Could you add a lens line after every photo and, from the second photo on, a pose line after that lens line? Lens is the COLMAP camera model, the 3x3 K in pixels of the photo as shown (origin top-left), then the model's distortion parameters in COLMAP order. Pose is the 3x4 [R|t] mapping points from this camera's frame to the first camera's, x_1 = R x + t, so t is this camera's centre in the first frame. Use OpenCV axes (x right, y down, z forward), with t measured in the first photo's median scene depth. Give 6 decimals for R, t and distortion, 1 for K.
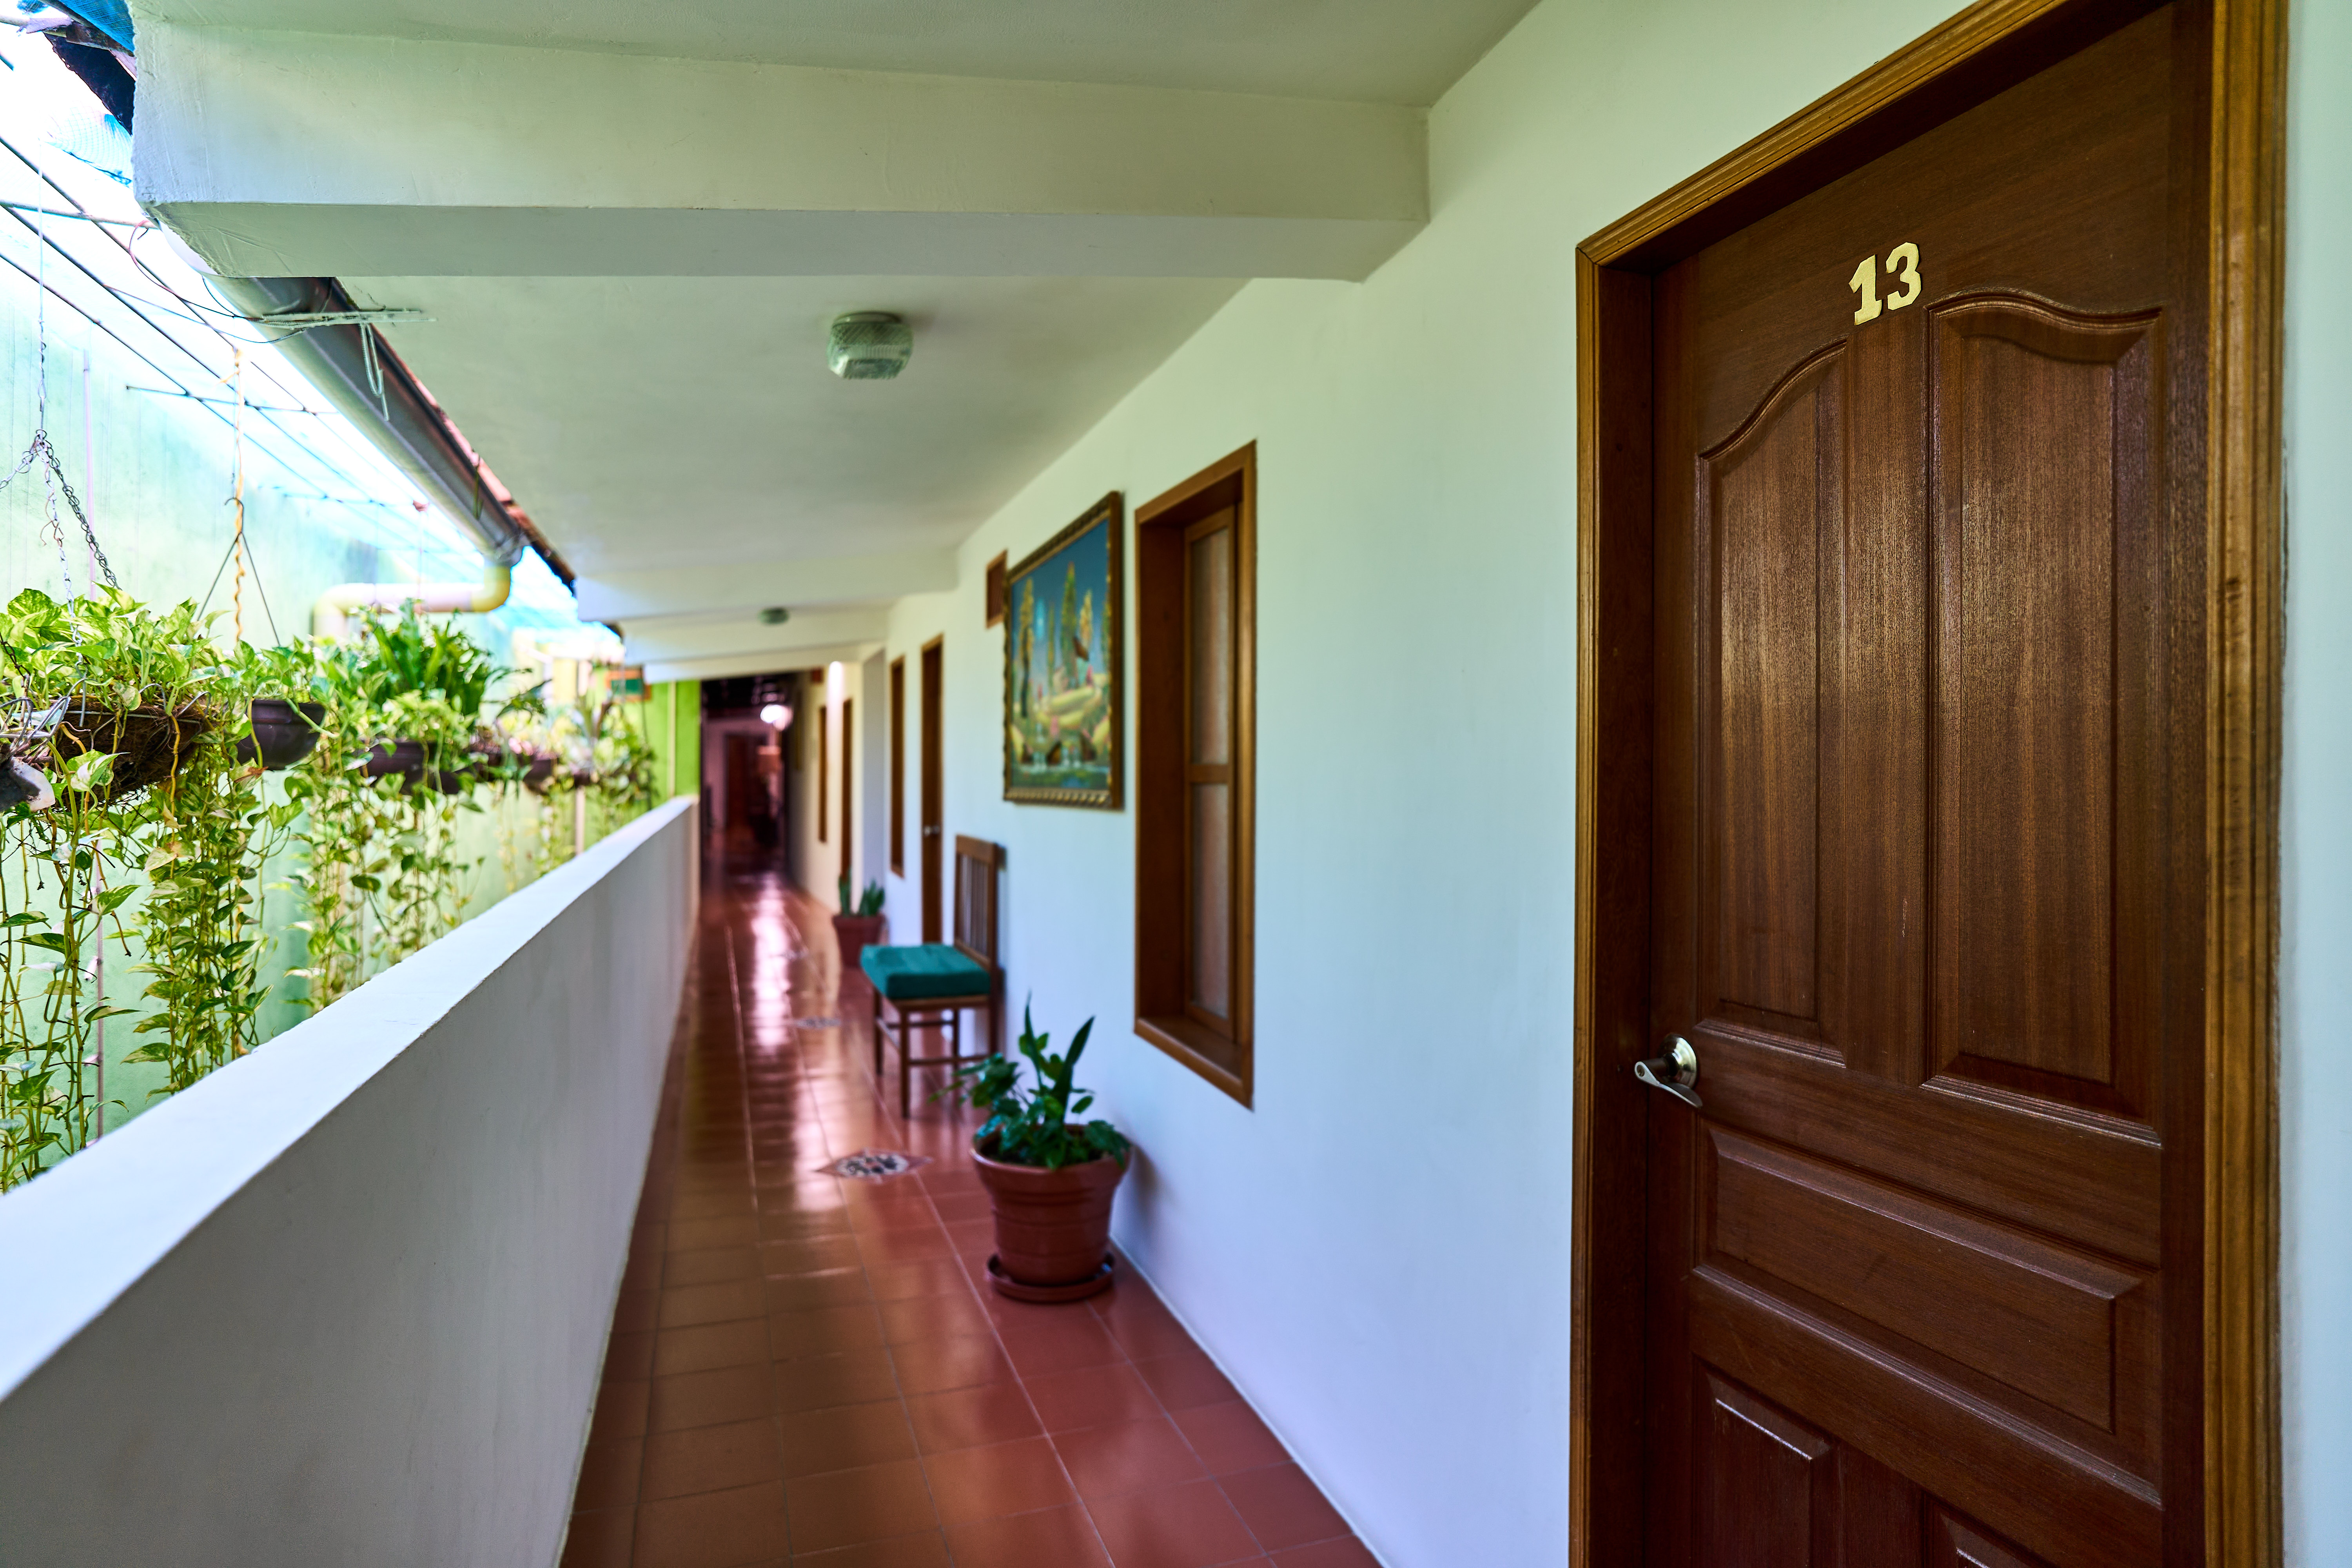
lens RADIAL K [[1299.4, 0, 1177.7], [0, 1299.4, 778.2], [0, 0, 1]] dist [-0.053794, 0.038336]
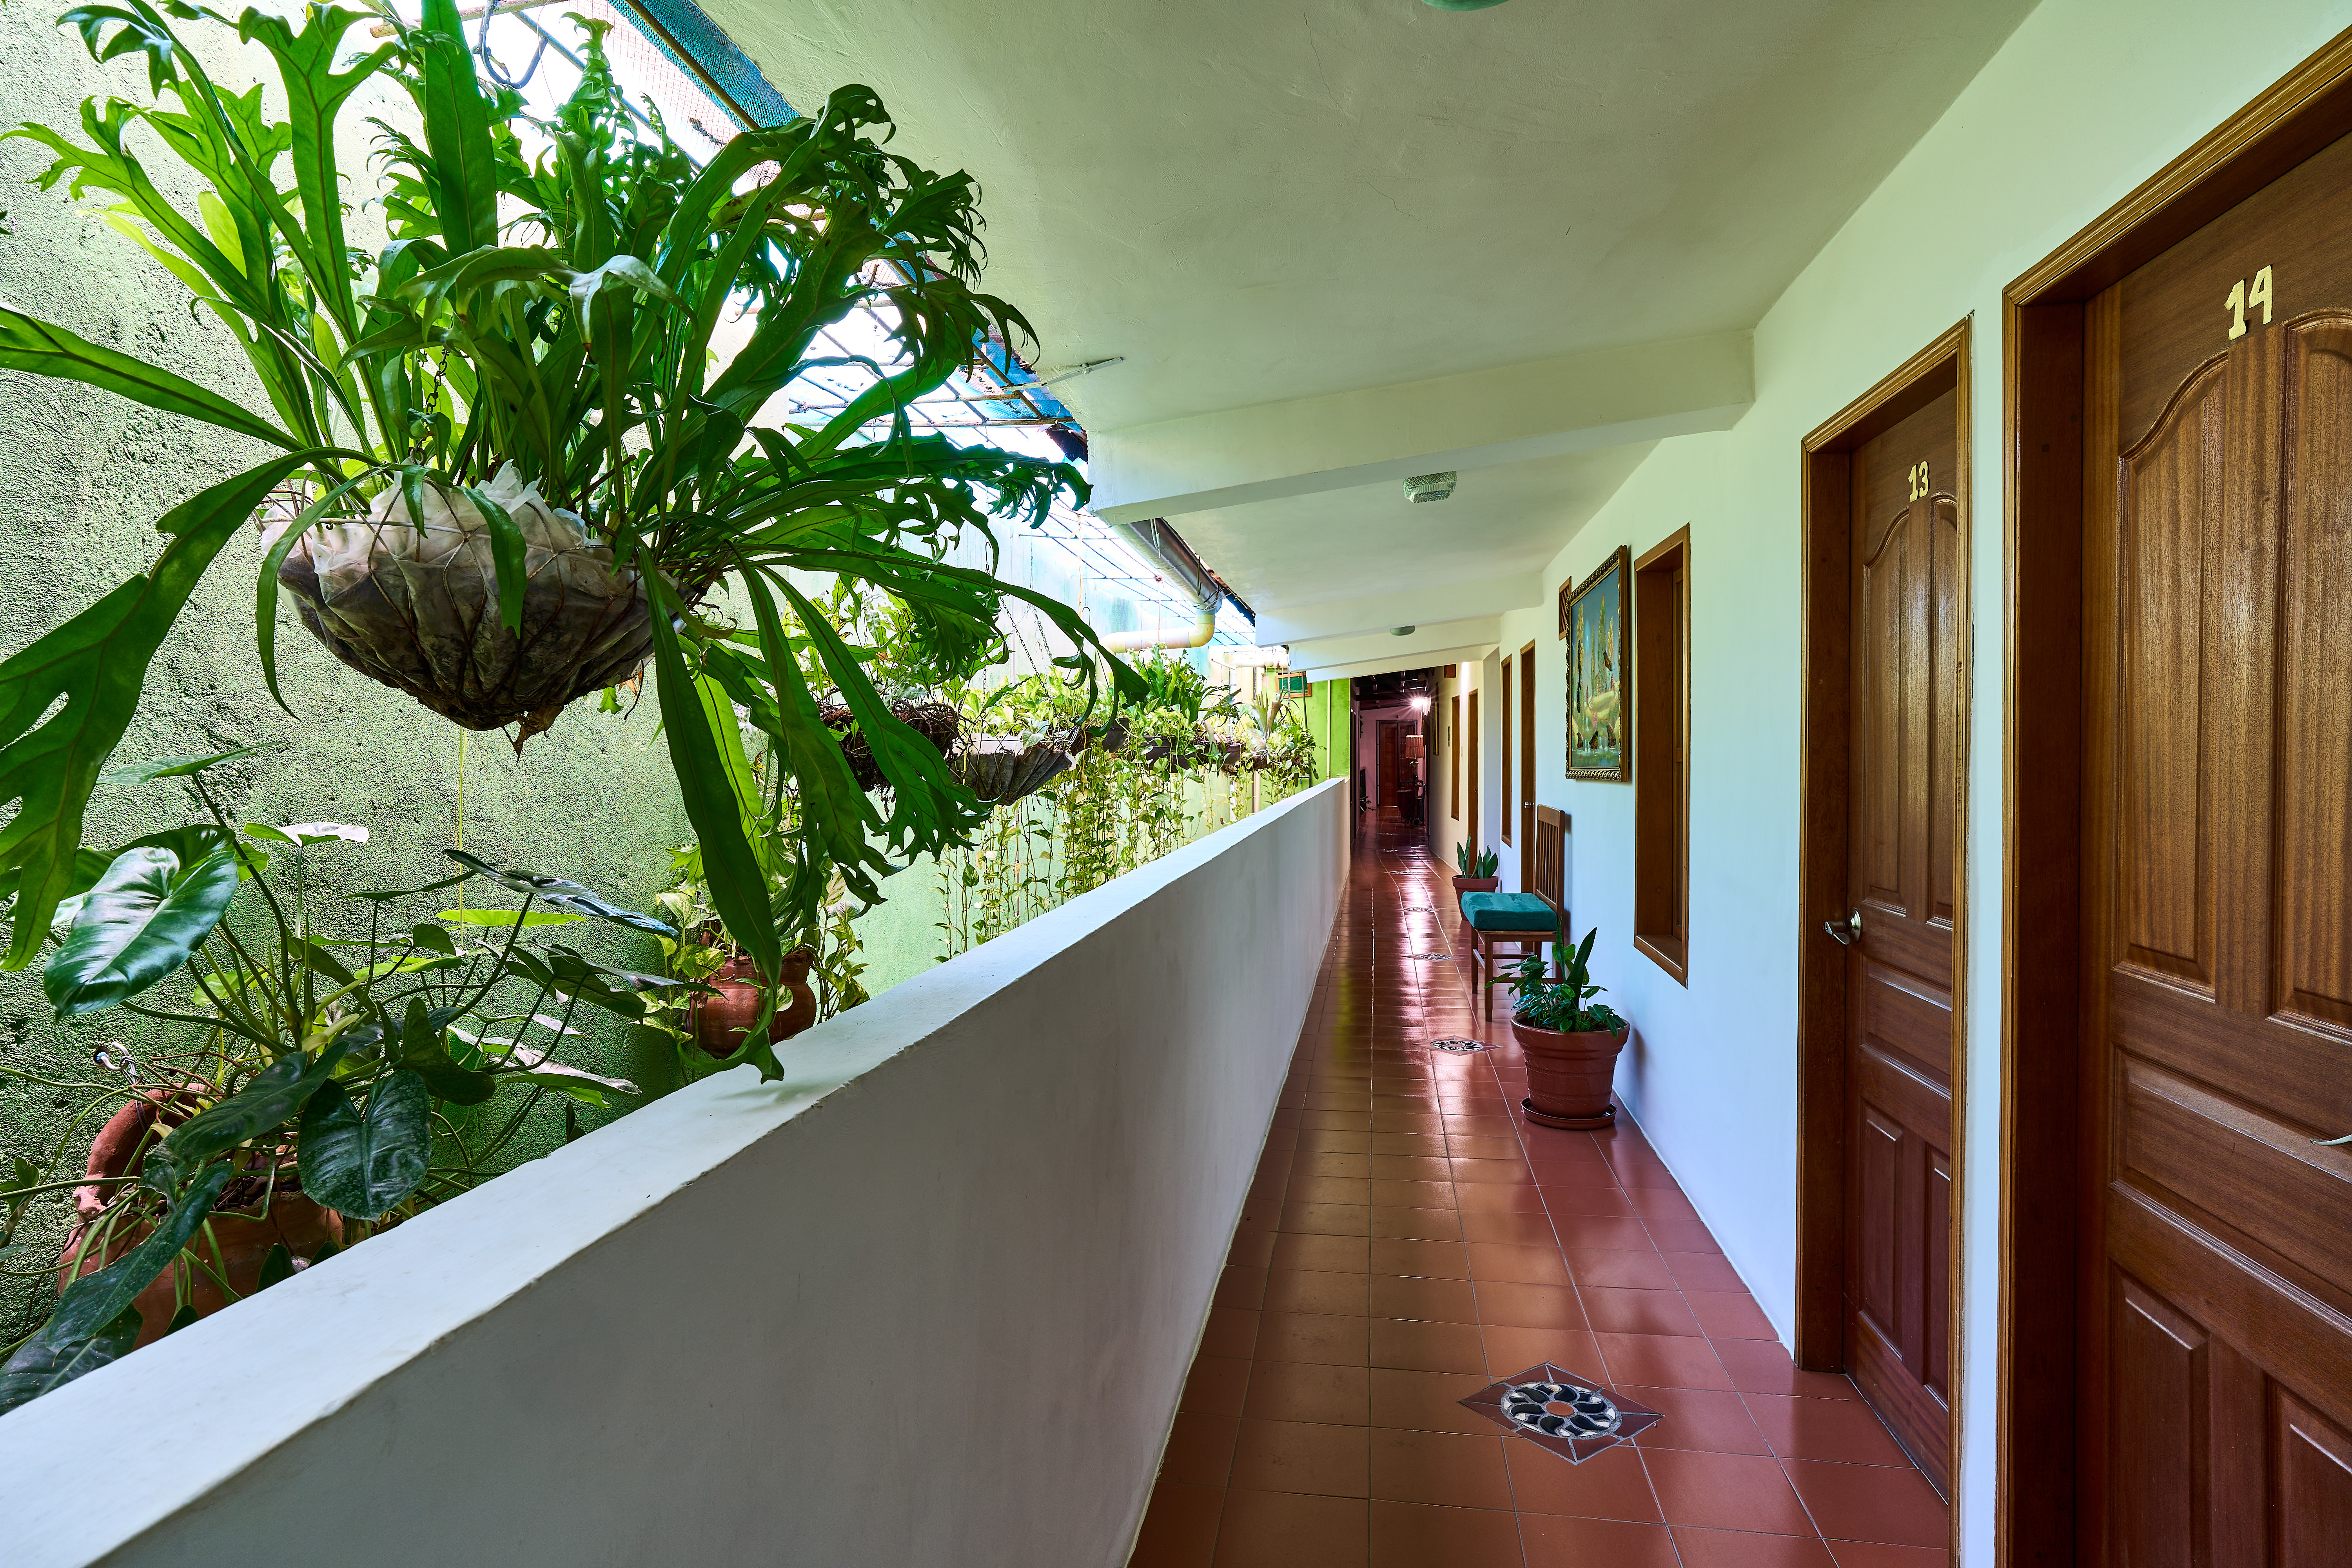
lens RADIAL K [[1284.8, 0, 1173.4], [0, 1284.8, 777.3], [0, 0, 1]] dist [-0.055992, 0.040262]
pose [[0.878214, 0.003069, -0.478258, 0.189108], [0.002740, 0.999931, 0.011448, 0.002933], [0.478260, -0.011364, 0.878145, -0.421372]]
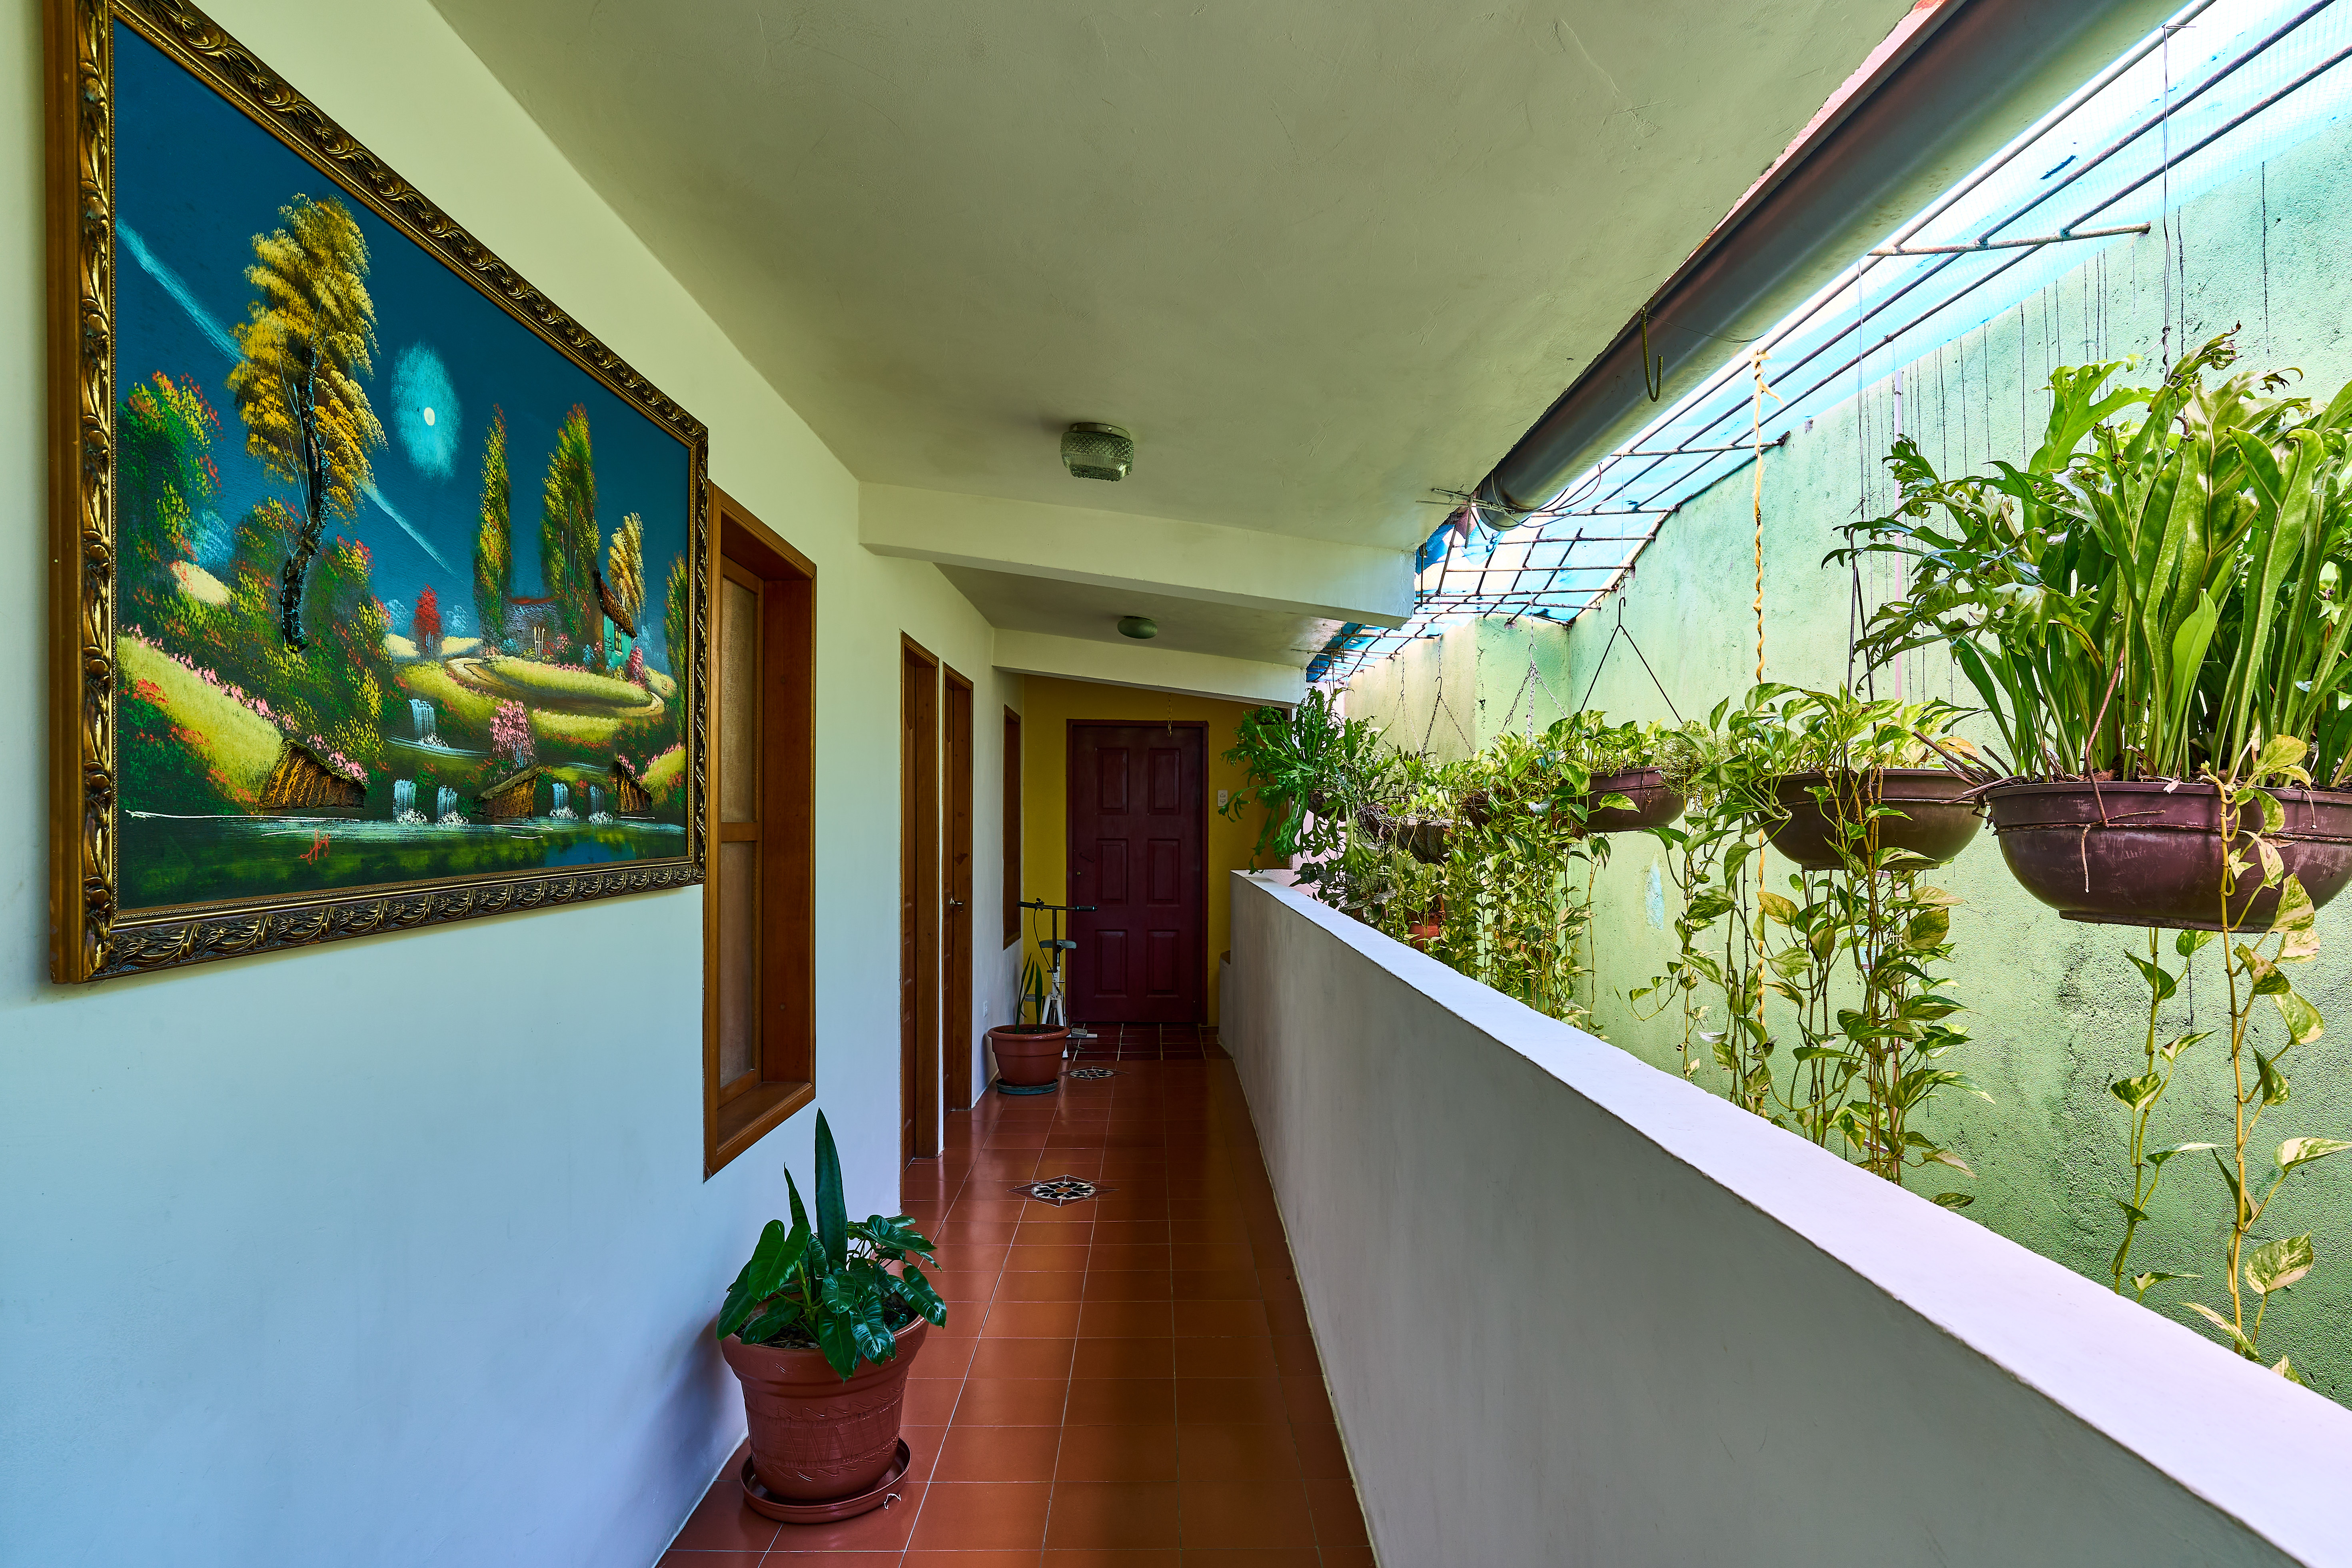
lens RADIAL K [[1284.9, 0, 1173.4], [0, 1284.9, 777.3], [0, 0, 1]] dist [-0.055992, 0.040262]
pose [[-0.945547, 0.003021, 0.325472, -0.555456], [-0.007641, 0.999475, -0.031476, -0.015778], [-0.325396, -0.032249, -0.945028, 1.695115]]
